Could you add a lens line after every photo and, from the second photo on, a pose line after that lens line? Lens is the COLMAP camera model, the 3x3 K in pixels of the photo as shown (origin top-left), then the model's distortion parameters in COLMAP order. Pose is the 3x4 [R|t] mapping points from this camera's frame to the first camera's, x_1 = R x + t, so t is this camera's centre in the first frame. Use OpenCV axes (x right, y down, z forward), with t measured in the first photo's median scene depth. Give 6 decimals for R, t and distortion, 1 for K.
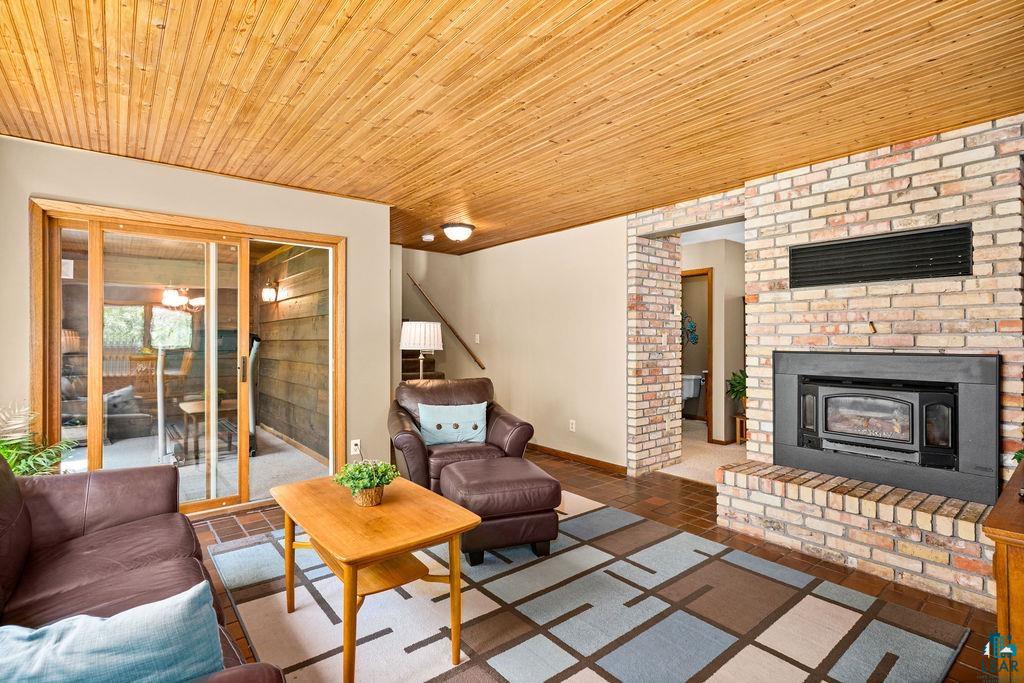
lens RADIAL K [[488.5, 0, 512.3], [0, 488.5, 341.0], [0, 0, 1]] dist [-0.016132, 0.006273]
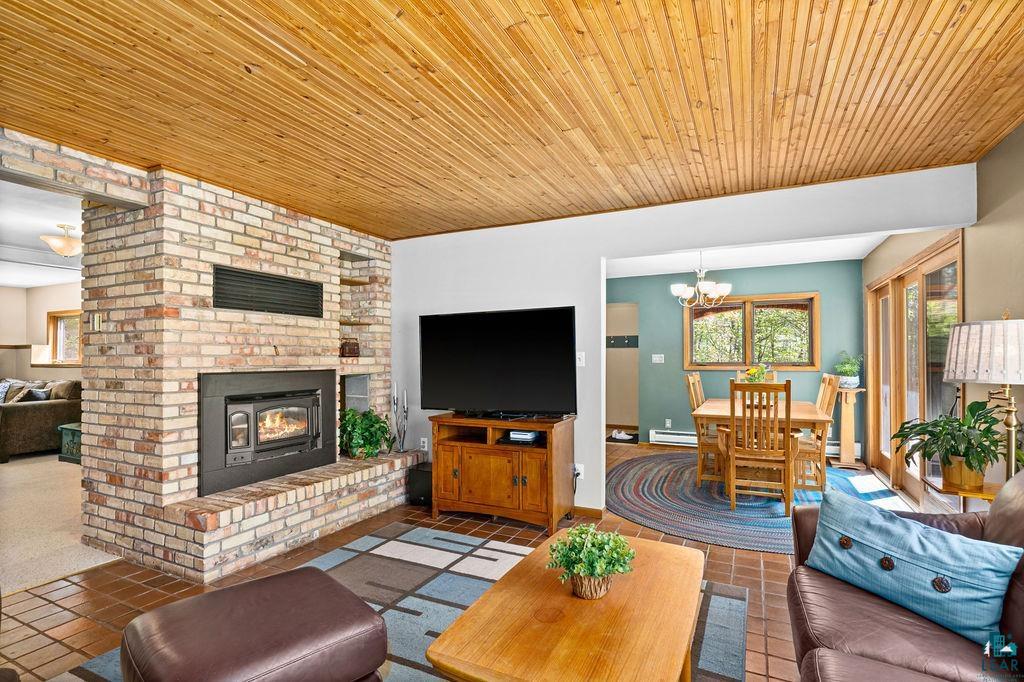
lens RADIAL K [[488.5, 0, 511.0], [0, 488.5, 360.2], [0, 0, 1]] dist [-0.016132, 0.006273]
pose [[-0.425619, -0.002786, 0.904898, -0.585130], [0.006507, 0.999960, 0.006140, -0.006372], [-0.904879, 0.008502, -0.425584, 0.931481]]
